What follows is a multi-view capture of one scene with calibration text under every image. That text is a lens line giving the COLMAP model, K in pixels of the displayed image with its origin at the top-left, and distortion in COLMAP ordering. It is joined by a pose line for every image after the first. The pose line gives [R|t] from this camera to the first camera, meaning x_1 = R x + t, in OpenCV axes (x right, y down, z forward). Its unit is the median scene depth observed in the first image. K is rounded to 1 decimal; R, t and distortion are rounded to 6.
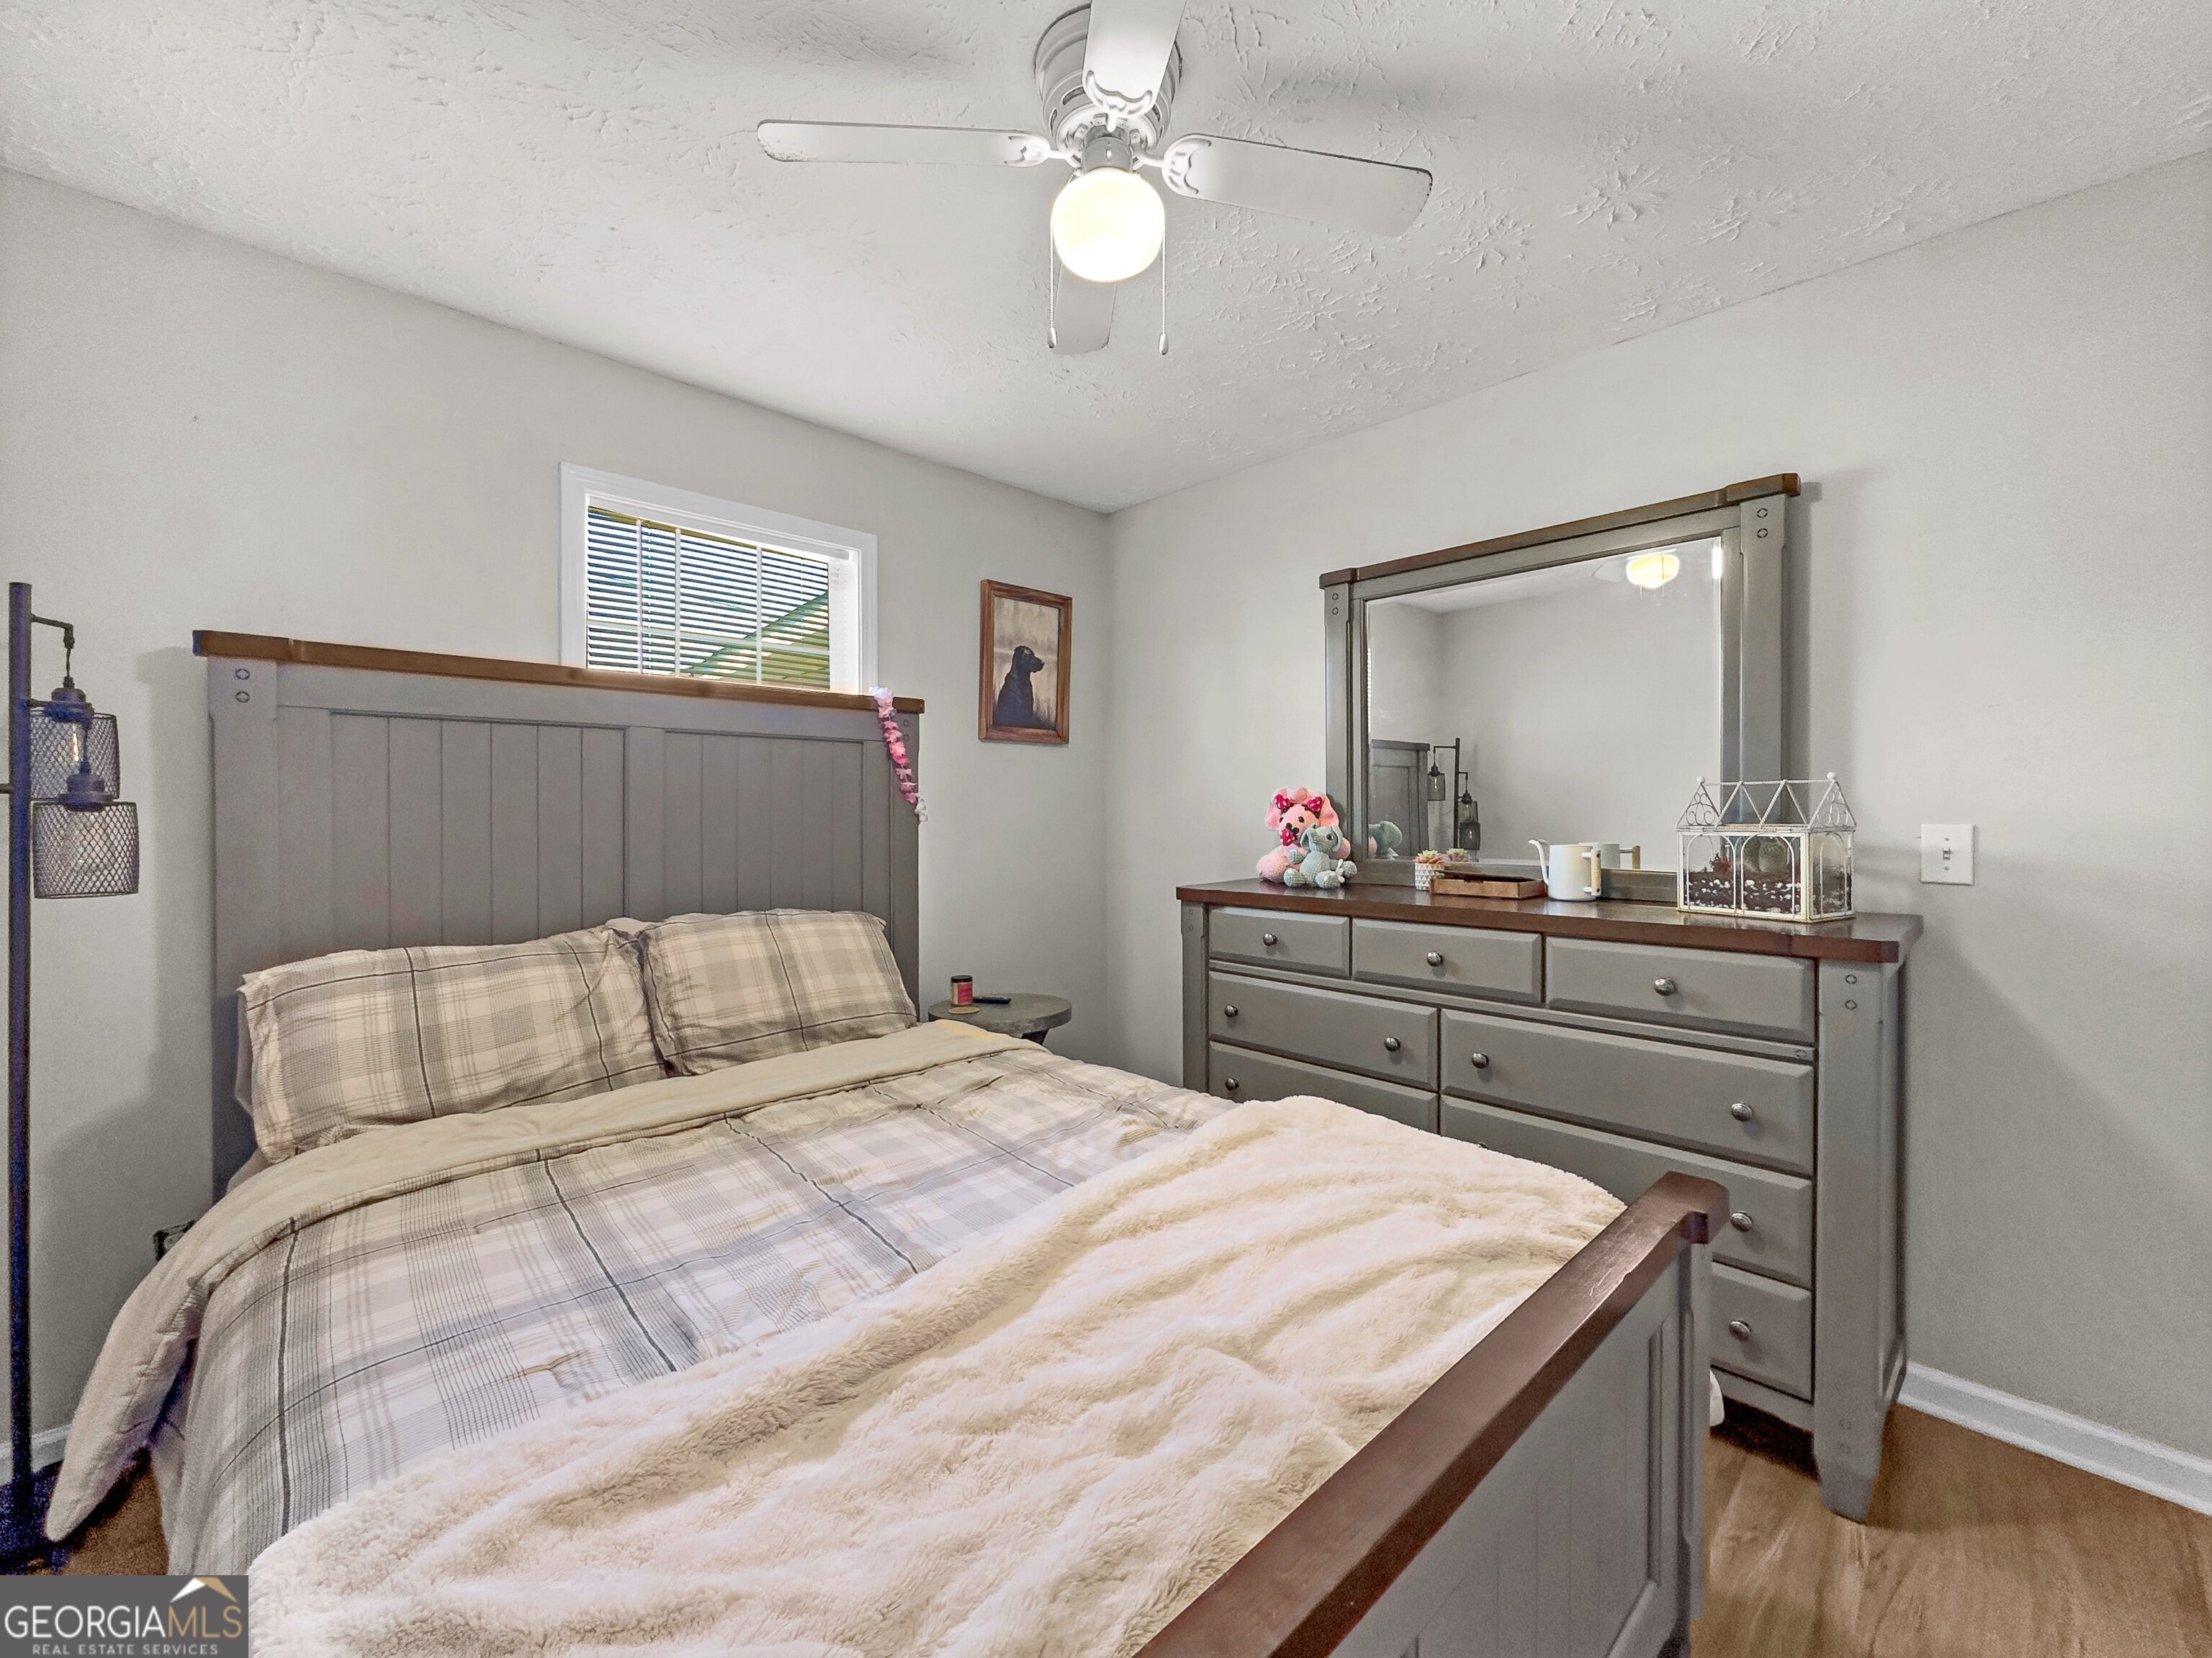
lens RADIAL K [[903.9, 0, 1099.2], [0, 903.9, 818.5], [0, 0, 1]] dist [-0.002142, 0.000792]
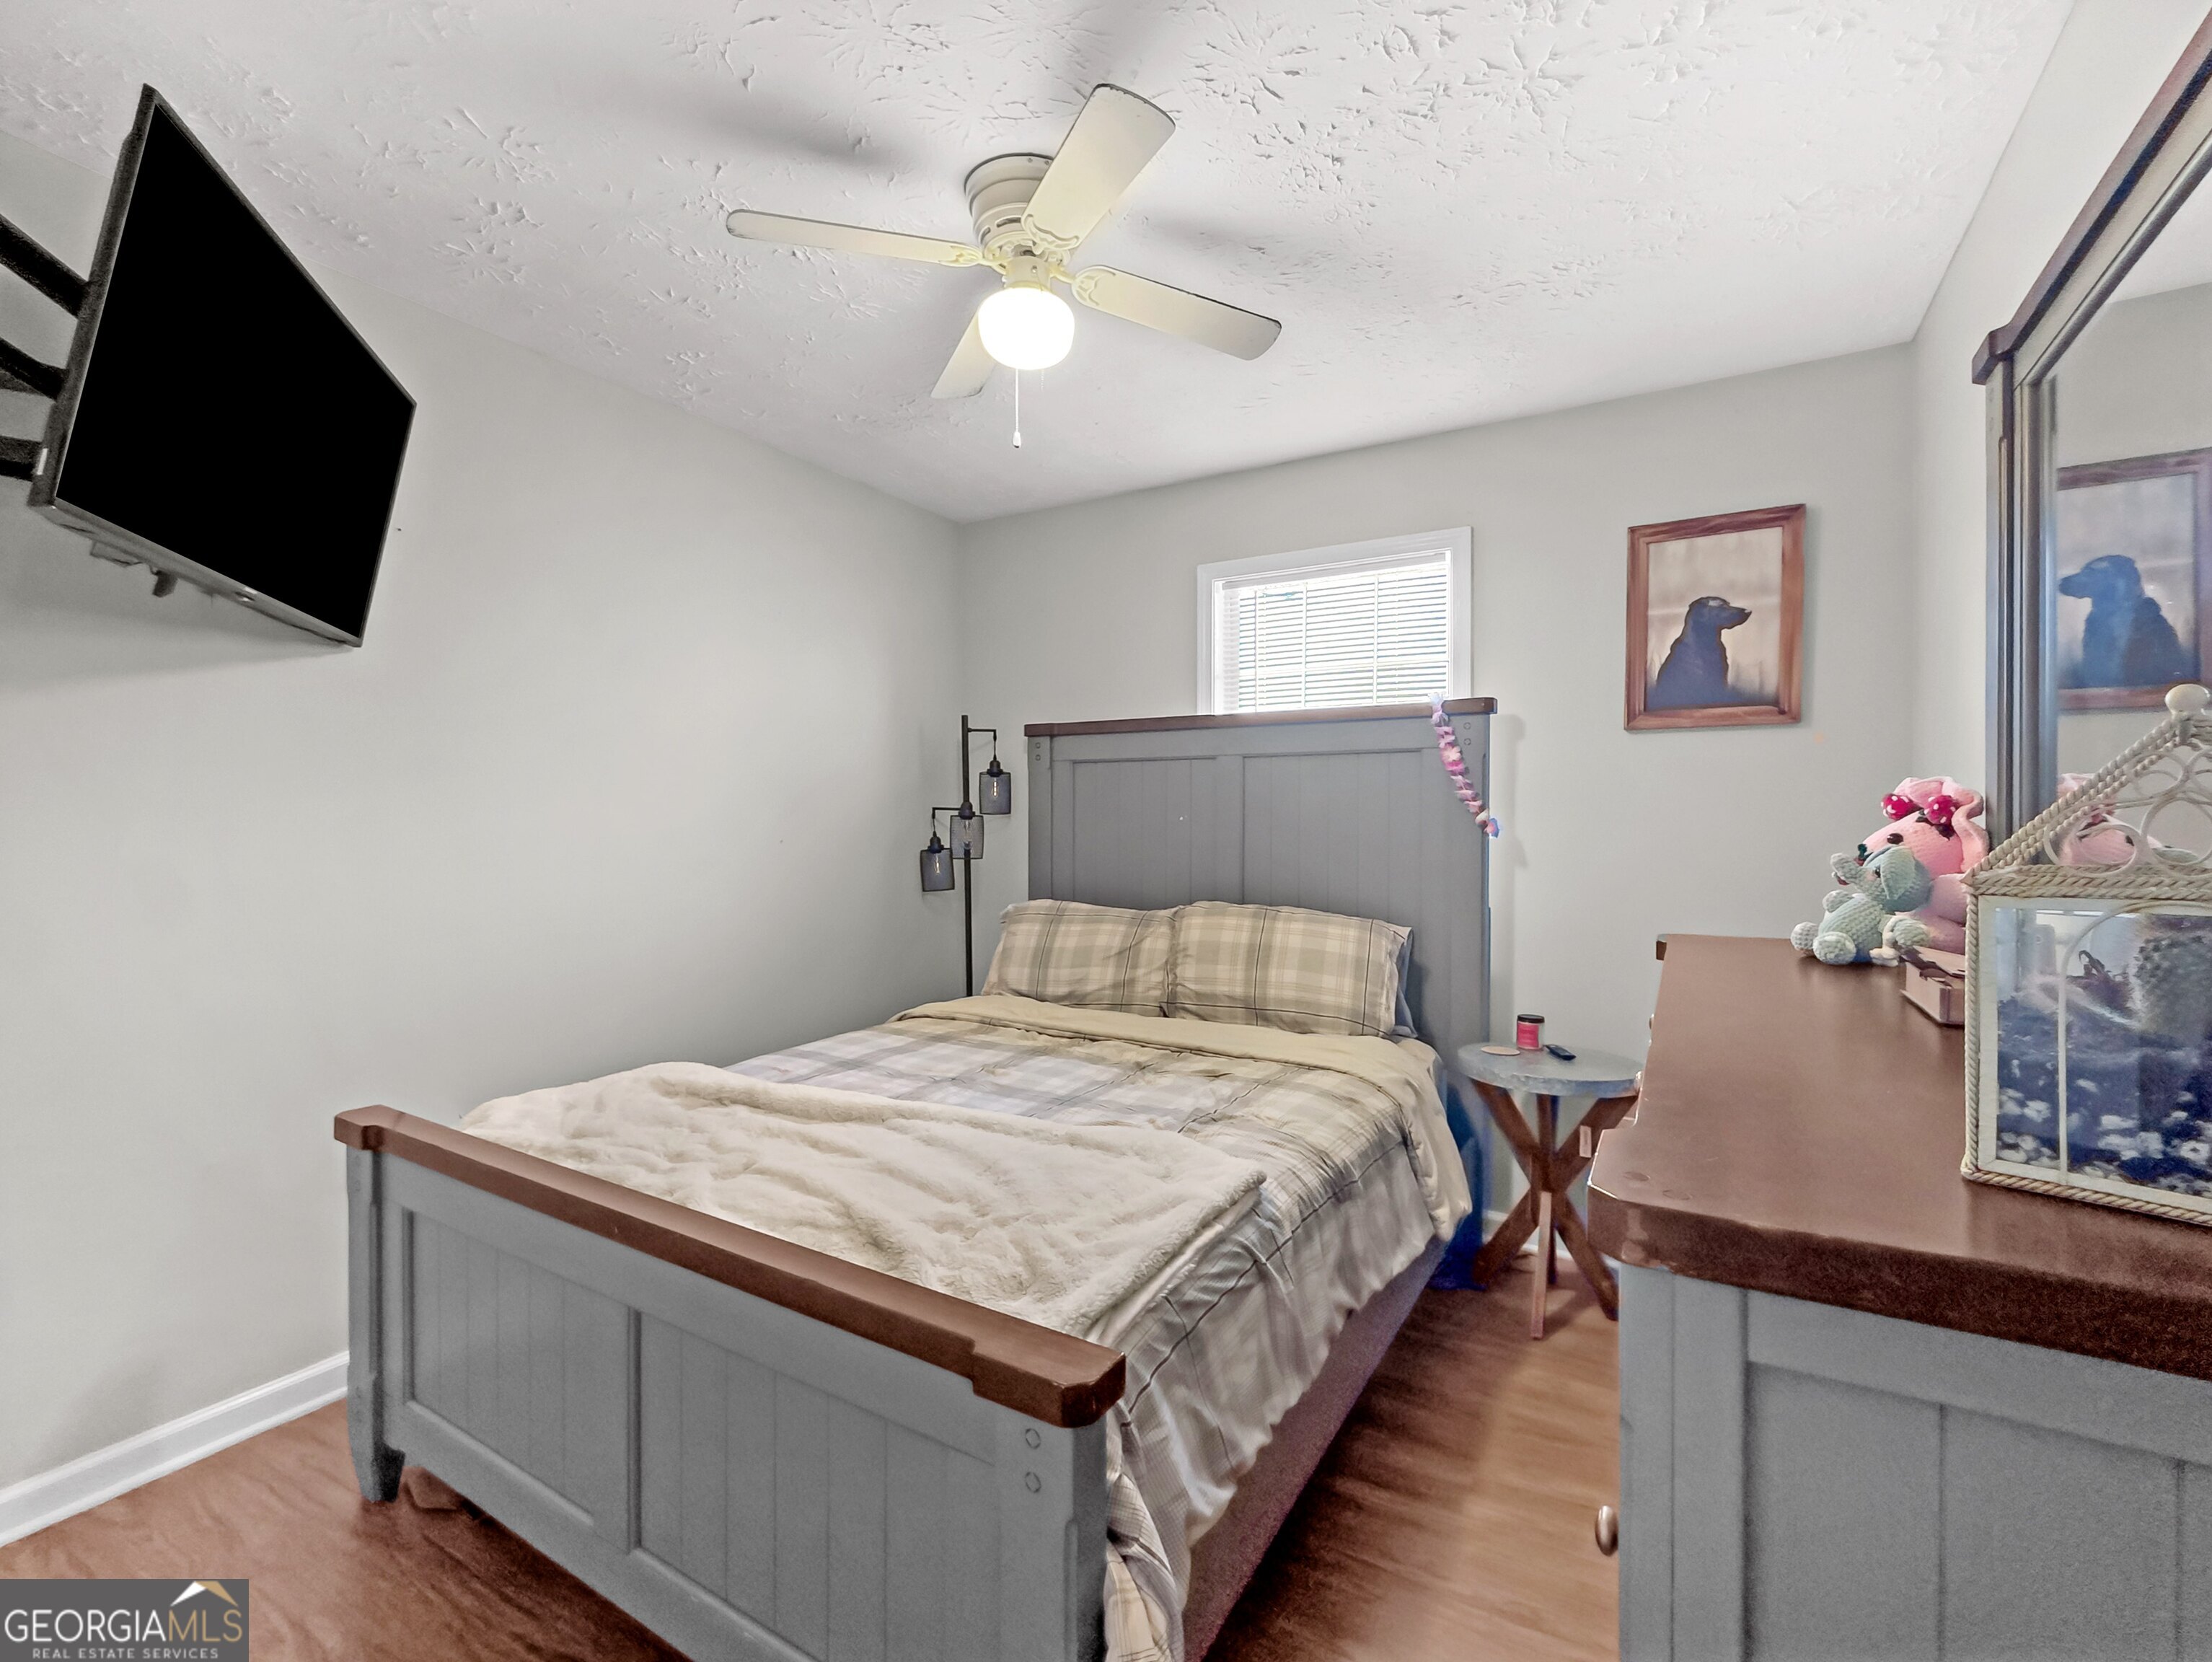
lens RADIAL K [[965.2, 0, 1105.8], [0, 965.2, 829.4], [0, 0, 1]] dist [-0.010127, -0.000109]
pose [[0.270627, 0.010269, -0.962630, 0.845635], [-0.010658, 0.999914, 0.007671, -0.004595], [0.962625, 0.008184, 0.270713, 0.507865]]
